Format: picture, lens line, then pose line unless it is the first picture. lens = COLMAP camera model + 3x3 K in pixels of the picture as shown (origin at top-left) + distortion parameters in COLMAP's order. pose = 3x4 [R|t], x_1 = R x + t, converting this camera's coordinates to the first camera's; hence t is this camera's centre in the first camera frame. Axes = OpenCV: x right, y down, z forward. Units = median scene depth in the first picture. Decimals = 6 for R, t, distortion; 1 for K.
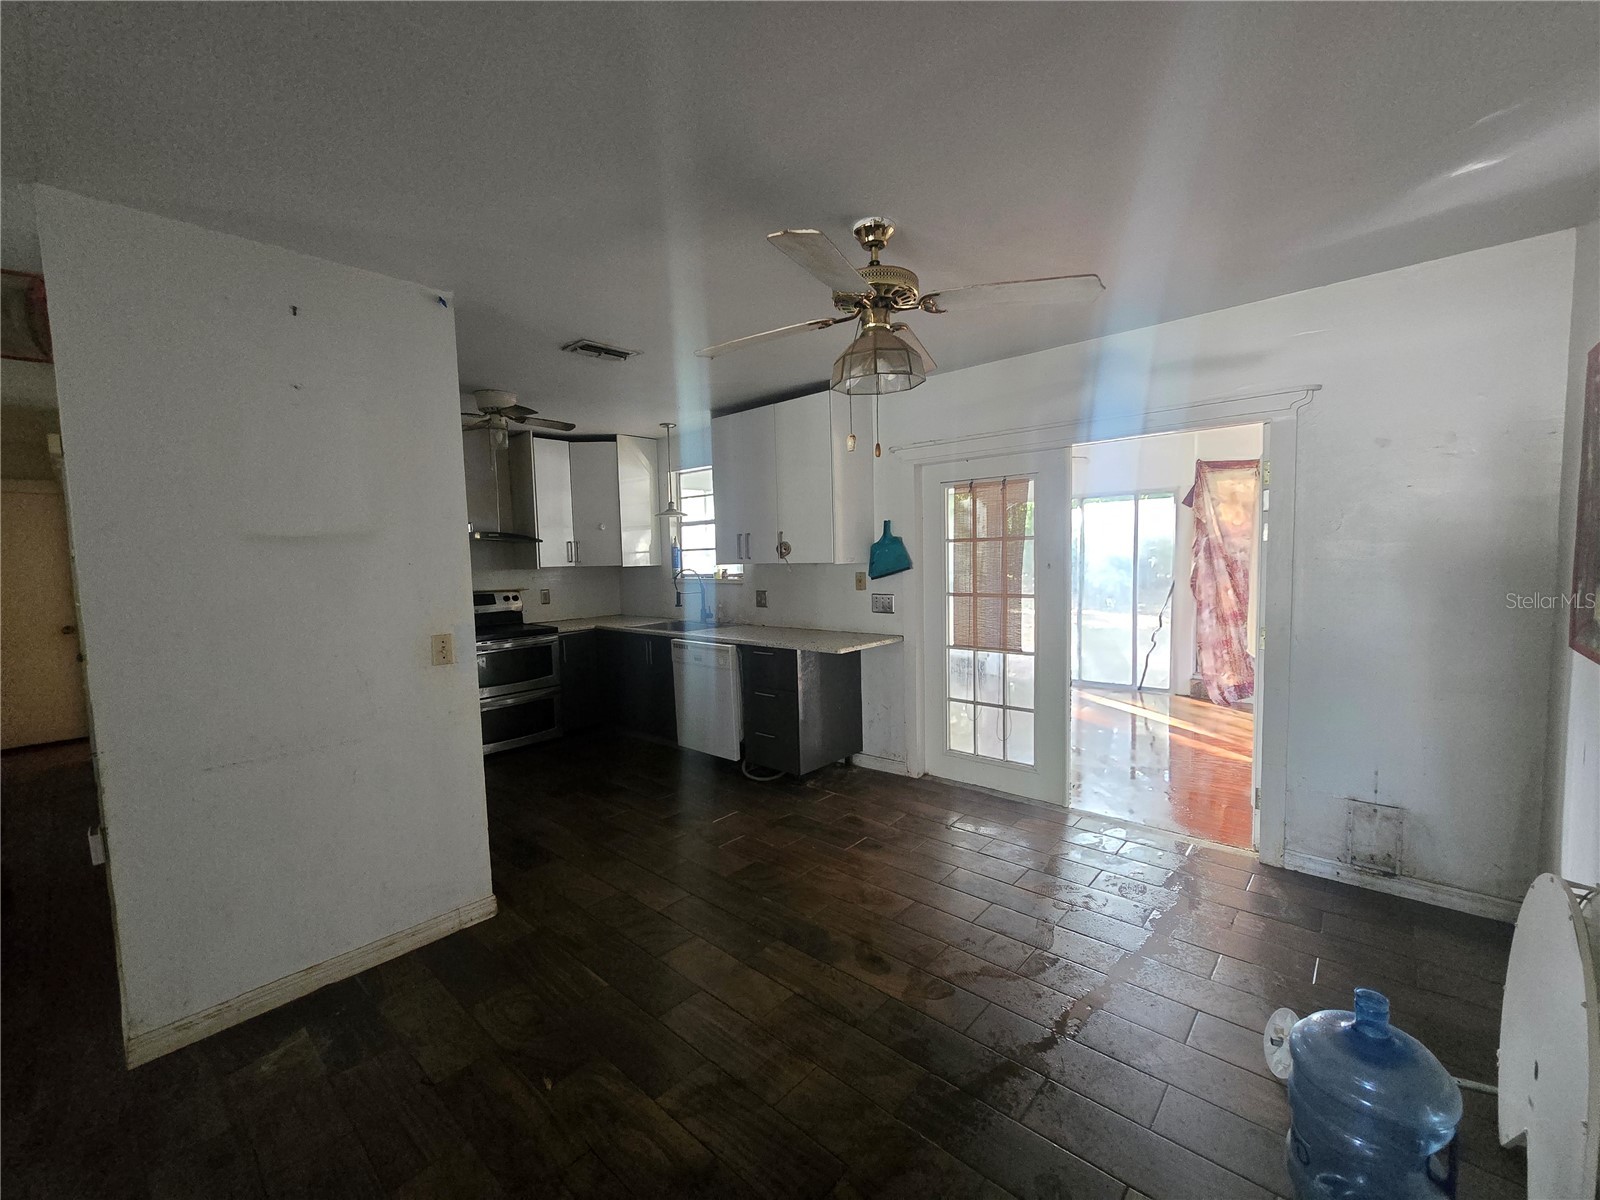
lens RADIAL K [[650.4, 0, 801.9], [0, 650.4, 604.4], [0, 0, 1]] dist [-0.008453, 0.002642]
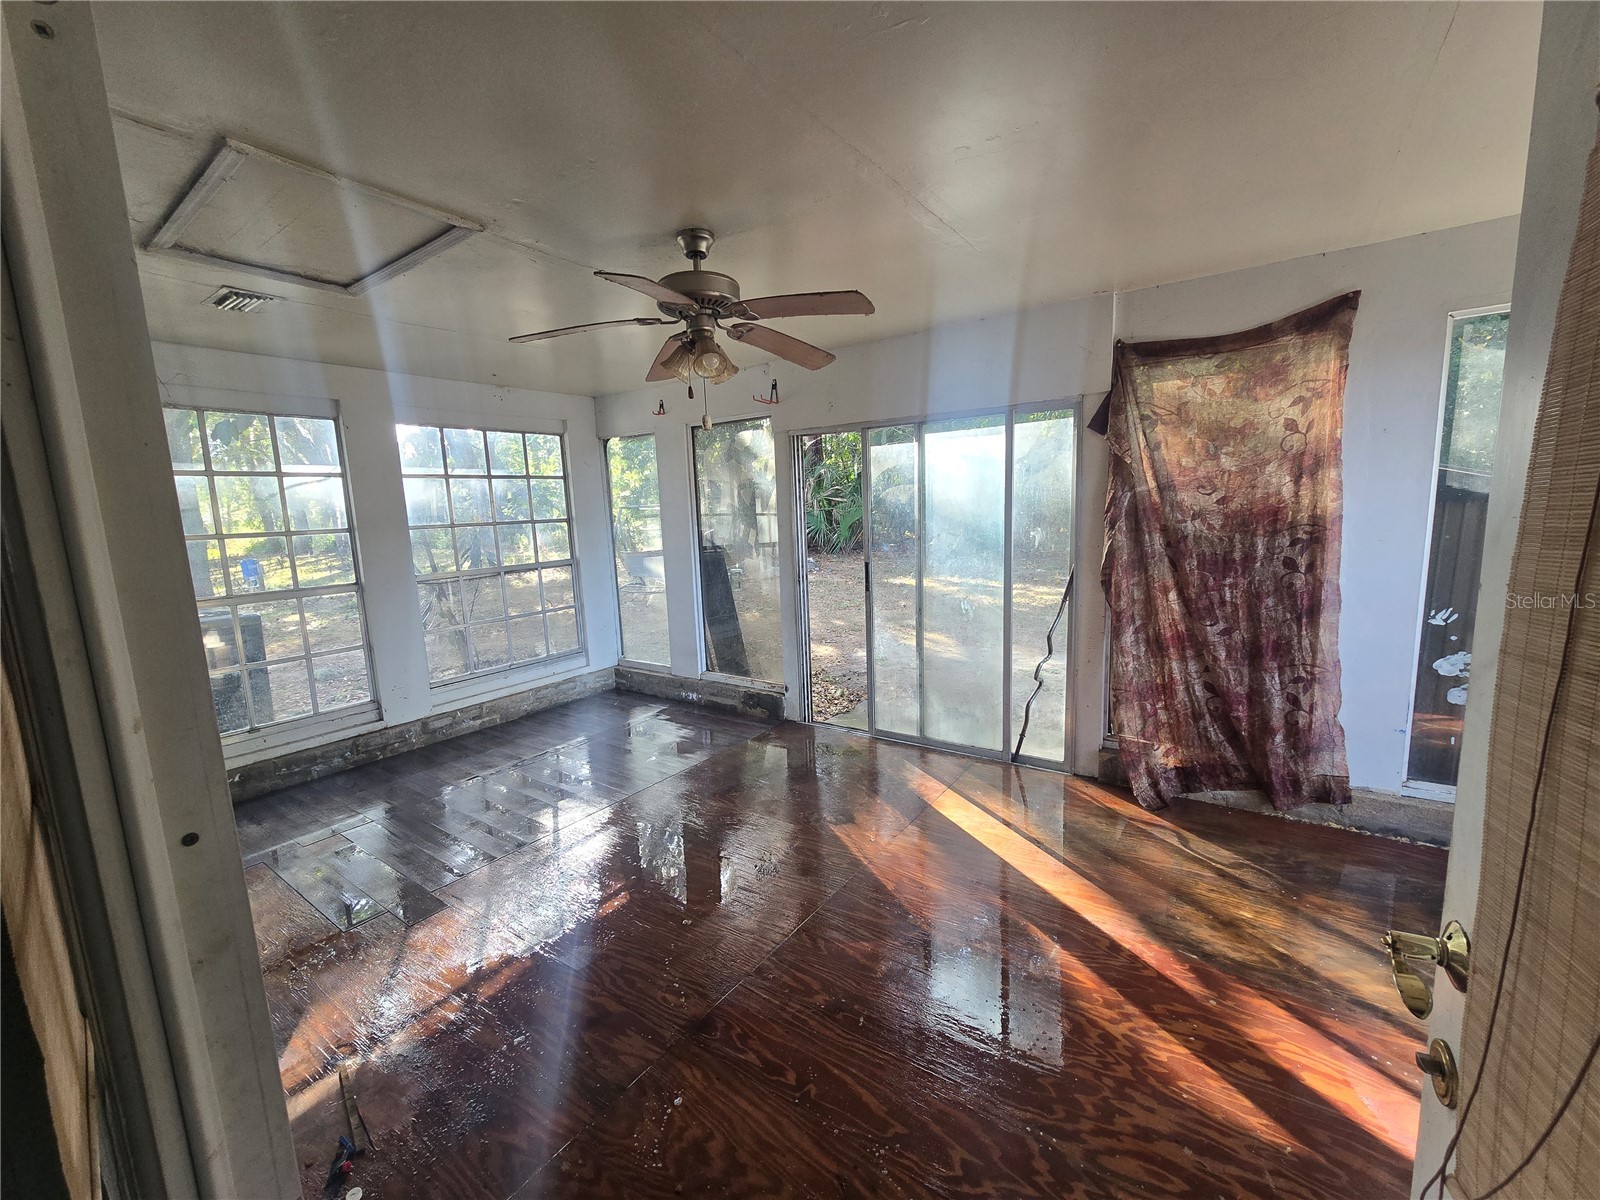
lens RADIAL K [[650.4, 0, 804.2], [0, 650.4, 602.1], [0, 0, 1]] dist [-0.008453, 0.002642]
pose [[0.992516, -0.030337, 0.118284, 0.301575], [0.022063, 0.997258, 0.070639, -0.058404], [-0.120103, -0.067500, 0.990464, 0.514798]]
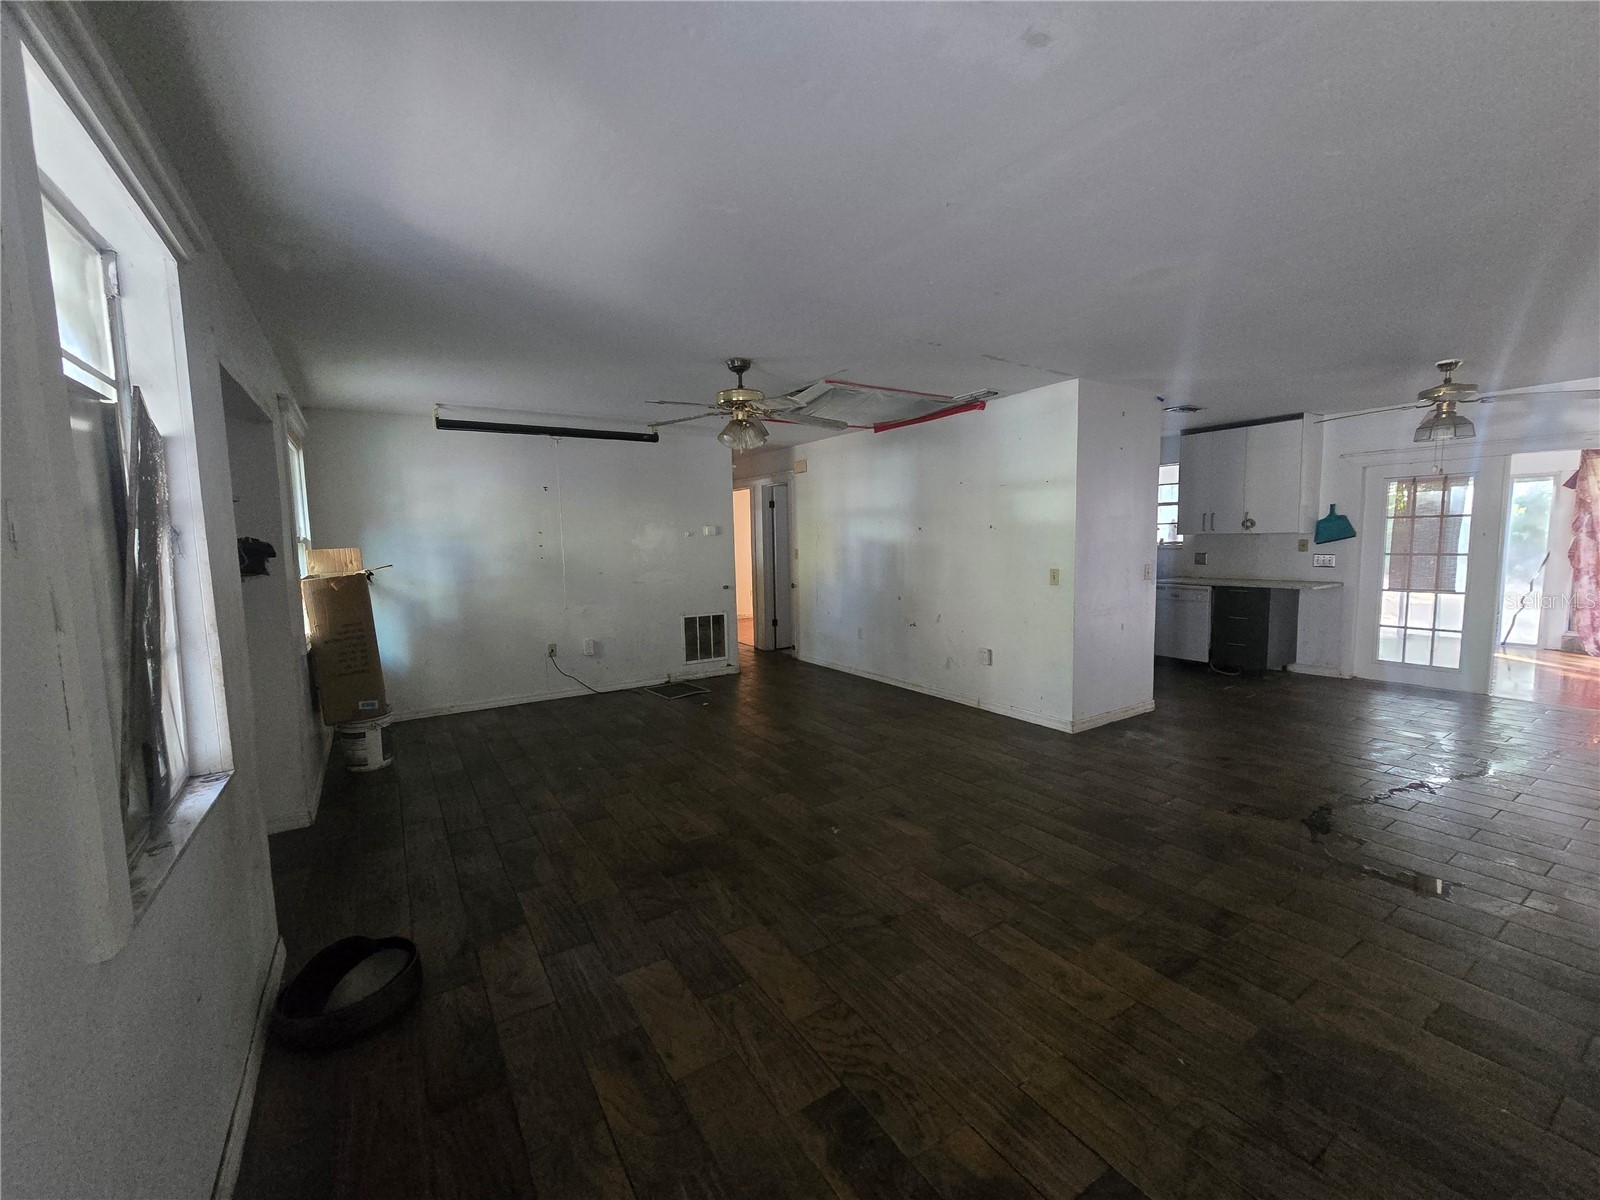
lens RADIAL K [[650.4, 0, 803.3], [0, 650.4, 601.1], [0, 0, 1]] dist [-0.008453, 0.002642]
pose [[0.963487, 0.032493, -0.265774, -0.437569], [-0.024569, 0.999150, 0.033087, 0.049782], [0.266624, -0.025349, 0.963467, -0.516601]]
